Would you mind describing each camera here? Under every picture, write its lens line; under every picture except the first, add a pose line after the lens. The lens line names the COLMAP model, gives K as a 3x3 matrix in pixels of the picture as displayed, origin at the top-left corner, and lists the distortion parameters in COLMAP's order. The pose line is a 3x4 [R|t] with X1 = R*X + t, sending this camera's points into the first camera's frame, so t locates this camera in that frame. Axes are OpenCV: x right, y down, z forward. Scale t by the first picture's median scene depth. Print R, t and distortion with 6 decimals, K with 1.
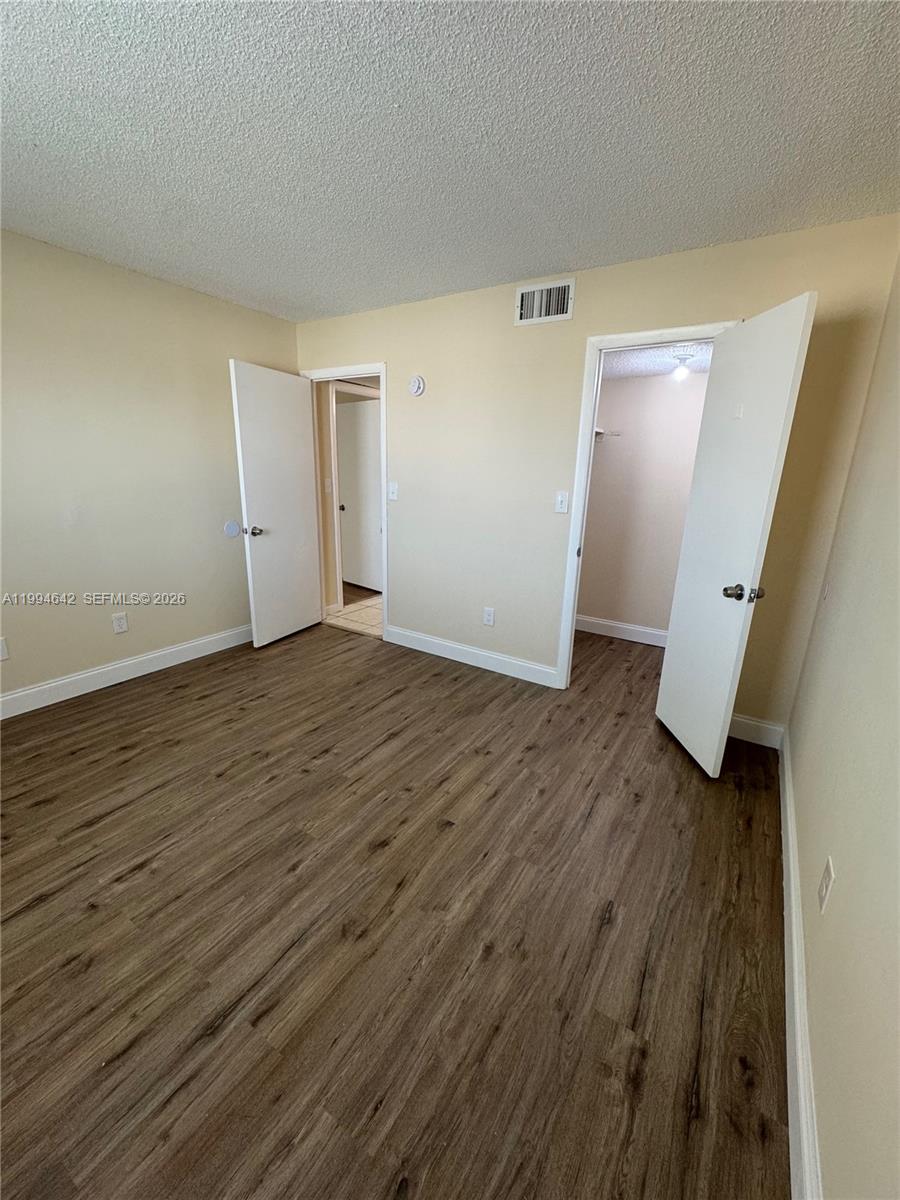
lens RADIAL K [[483.0, 0, 452.5], [0, 483.0, 600.3], [0, 0, 1]] dist [-0.000667, 0.000088]
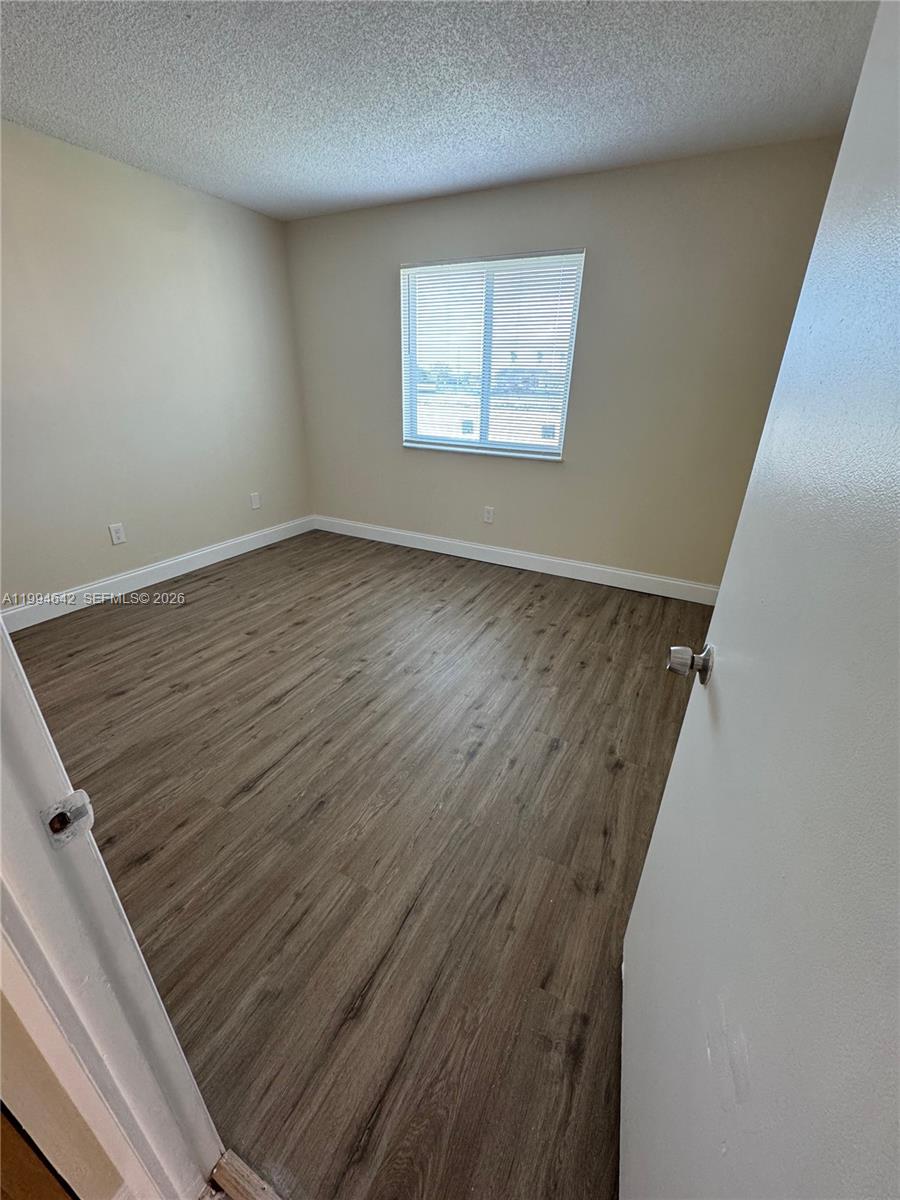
lens RADIAL K [[483.0, 0, 452.5], [0, 483.0, 600.3], [0, 0, 1]] dist [-0.000667, 0.000088]
pose [[-0.995168, -0.008309, -0.097840, -0.424142], [-0.069237, 0.765919, 0.639198, -0.512215], [0.069626, 0.642883, -0.762793, 1.887920]]
